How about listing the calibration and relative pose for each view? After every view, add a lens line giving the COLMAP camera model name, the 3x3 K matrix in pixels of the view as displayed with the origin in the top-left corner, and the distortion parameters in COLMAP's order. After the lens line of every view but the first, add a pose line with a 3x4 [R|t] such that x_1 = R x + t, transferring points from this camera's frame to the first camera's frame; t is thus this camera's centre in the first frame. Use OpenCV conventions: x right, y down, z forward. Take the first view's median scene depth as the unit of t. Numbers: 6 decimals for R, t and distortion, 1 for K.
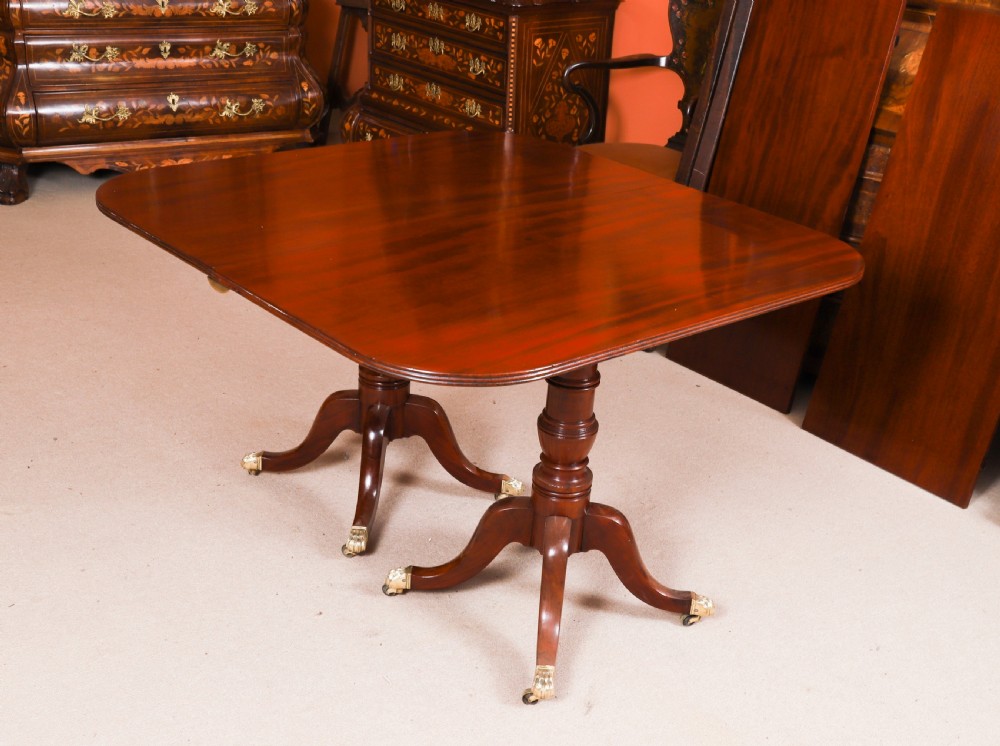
lens RADIAL K [[1225.2, 0, 545.3], [0, 1225.2, 374.1], [0, 0, 1]] dist [-0.012378, 0.000000]
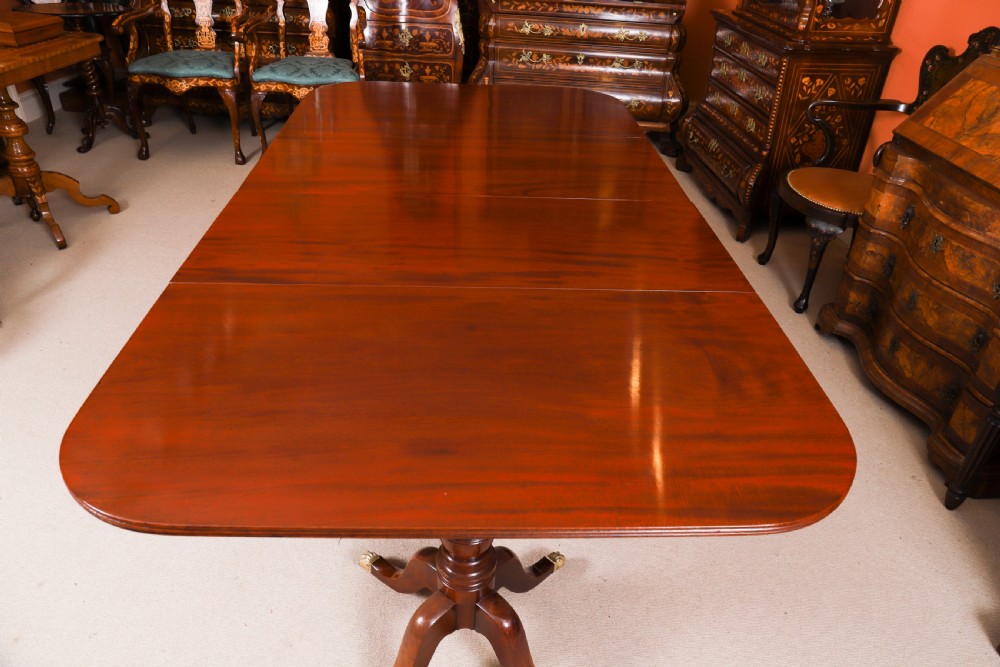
lens RADIAL K [[704.0, 0, 506.0], [0, 704.0, 330.7], [0, 0, 1]] dist [-0.085645, 0.063049]
pose [[0.806657, 0.286458, -0.516958, 0.175588], [-0.228273, 0.957821, 0.174555, -0.072345], [0.545157, -0.022799, 0.838024, 0.215671]]
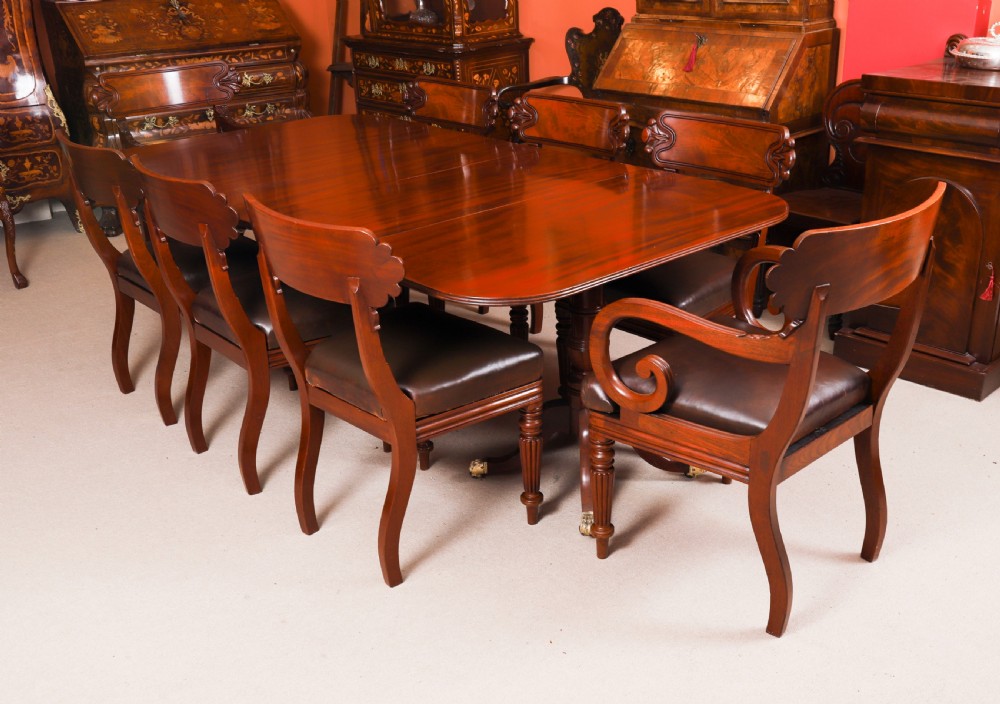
lens RADIAL K [[987.0, 0, 522.8], [0, 987.0, 343.1], [0, 0, 1]] dist [-0.019060, 0.000000]
pose [[0.993345, -0.114624, 0.011285, -0.000704], [0.114818, 0.993216, -0.018385, 0.056870], [-0.009101, 0.019559, 0.999767, -0.122152]]
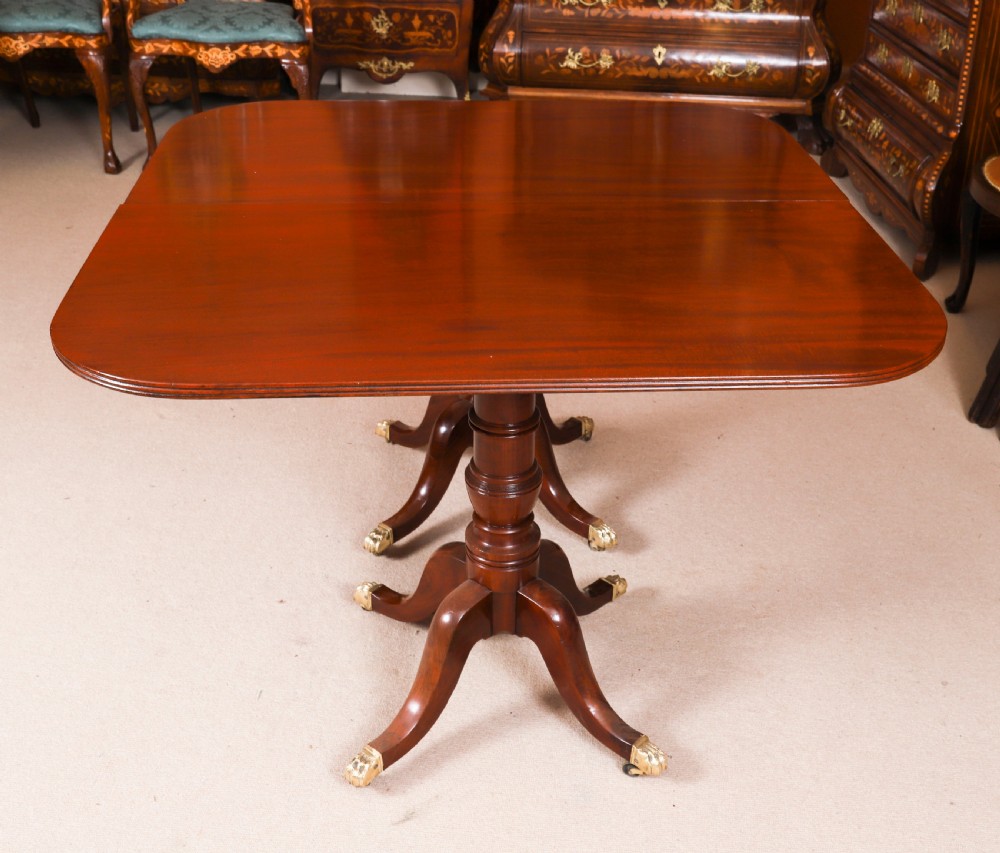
lens RADIAL K [[1215.5, 0, 550.6], [0, 1215.5, 424.5], [0, 0, 1]] dist [-0.015911, 0.000000]
pose [[0.800853, 0.248575, -0.544834, 0.229553], [-0.213755, 0.968508, 0.127674, -0.048538], [0.559413, 0.014213, 0.828767, 0.181741]]
